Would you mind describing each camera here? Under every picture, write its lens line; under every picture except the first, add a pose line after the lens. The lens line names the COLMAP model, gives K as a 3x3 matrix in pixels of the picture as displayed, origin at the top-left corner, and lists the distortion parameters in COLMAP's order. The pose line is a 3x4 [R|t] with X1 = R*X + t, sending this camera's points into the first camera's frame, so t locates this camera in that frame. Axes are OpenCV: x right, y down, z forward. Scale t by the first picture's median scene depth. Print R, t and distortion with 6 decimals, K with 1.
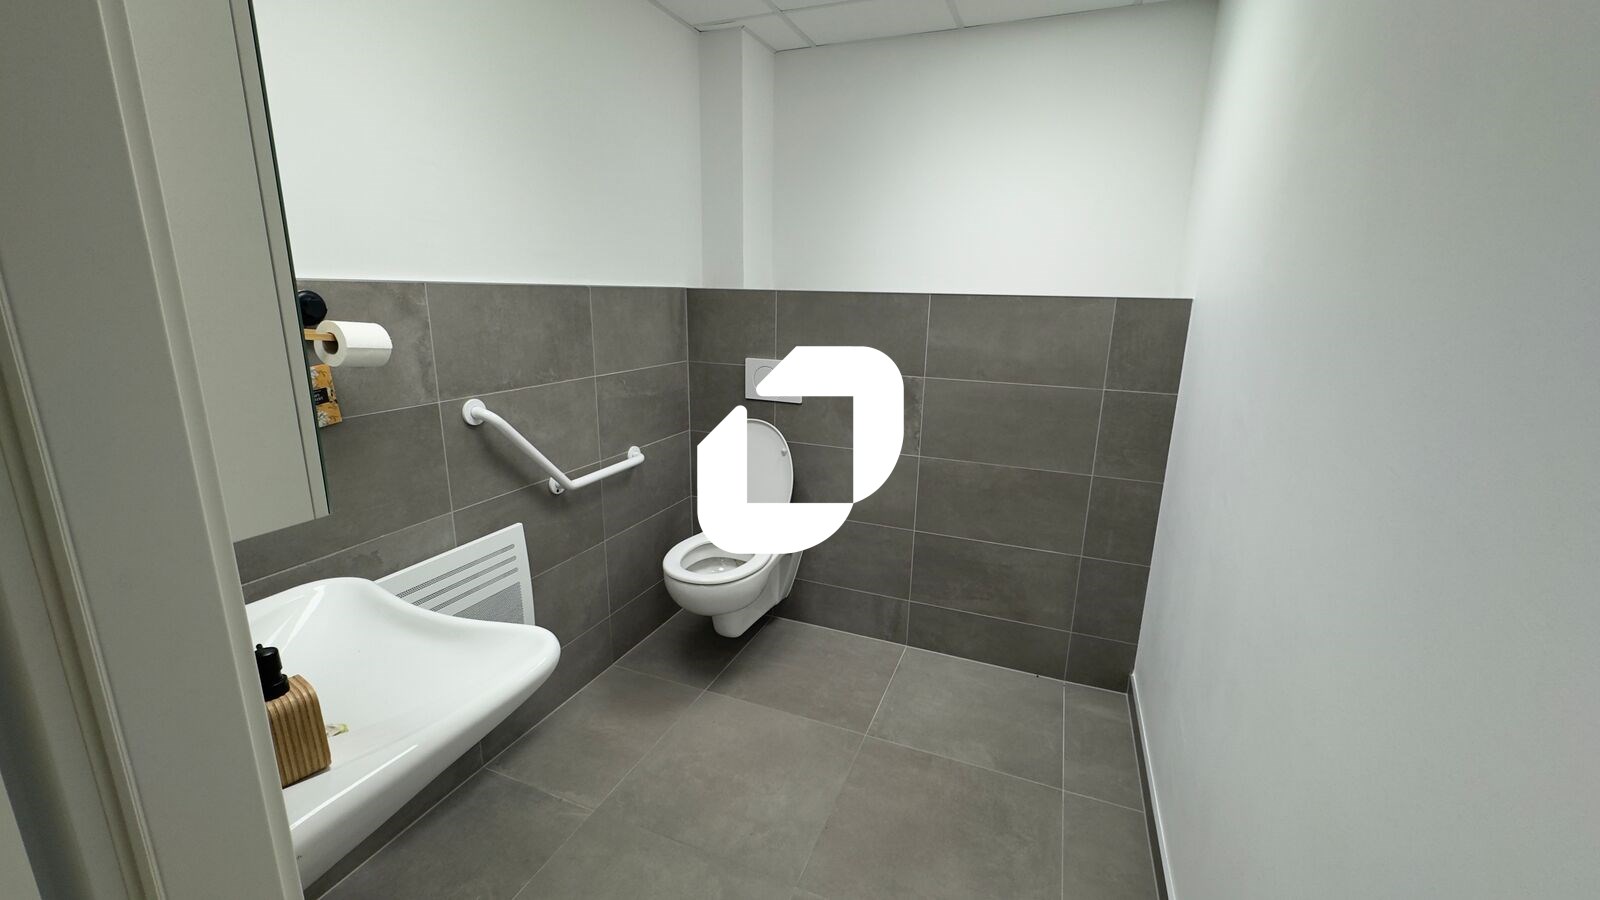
lens RADIAL K [[635.5, 0, 800.0], [0, 635.5, 450.0], [0, 0, 1]] dist [-0.013239, 0.000110]
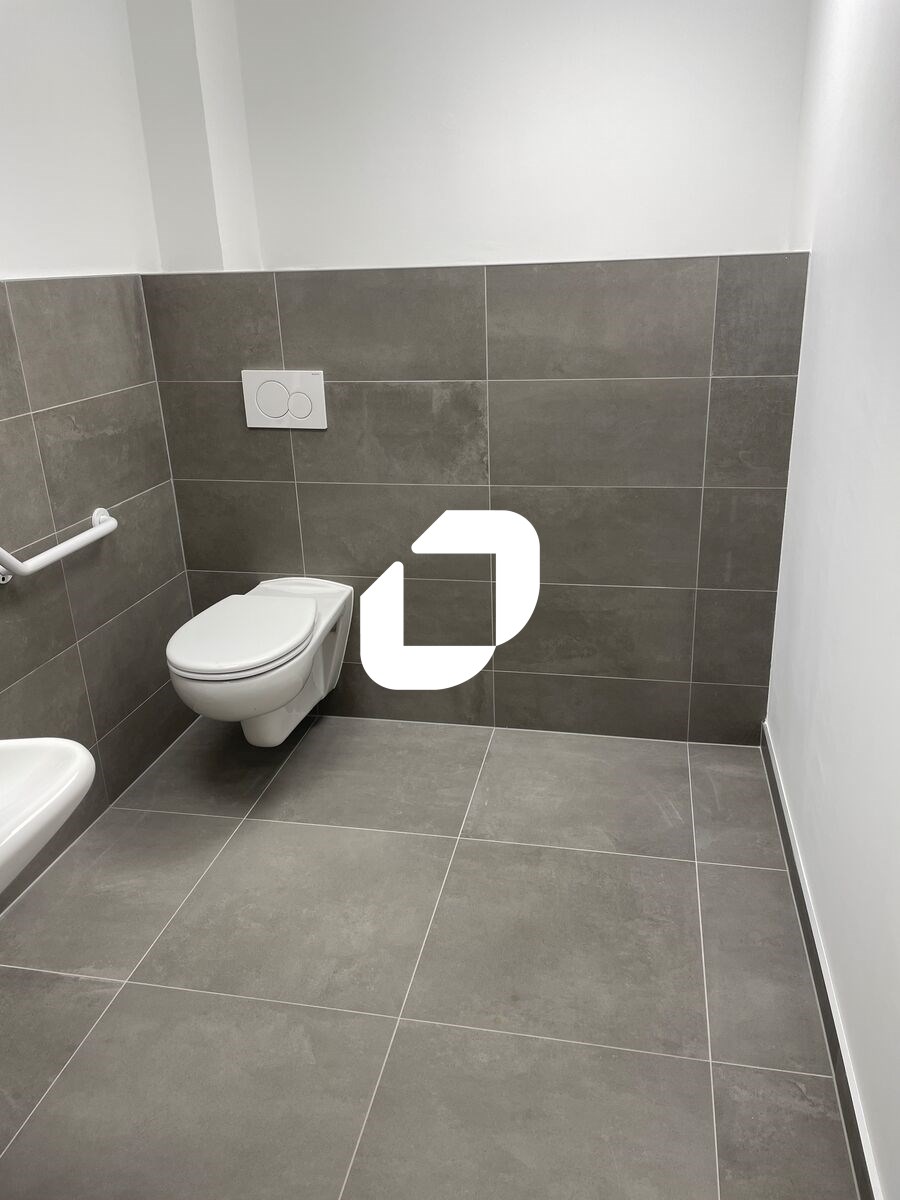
lens RADIAL K [[906.5, 0, 450.0], [0, 906.5, 600.0], [0, 0, 1]] dist [0.087796, -0.172812]
pose [[0.981430, -0.113513, 0.154632, -0.047662], [0.095518, 0.988262, 0.119227, 0.011829], [-0.166350, -0.102243, 0.980752, -0.094124]]
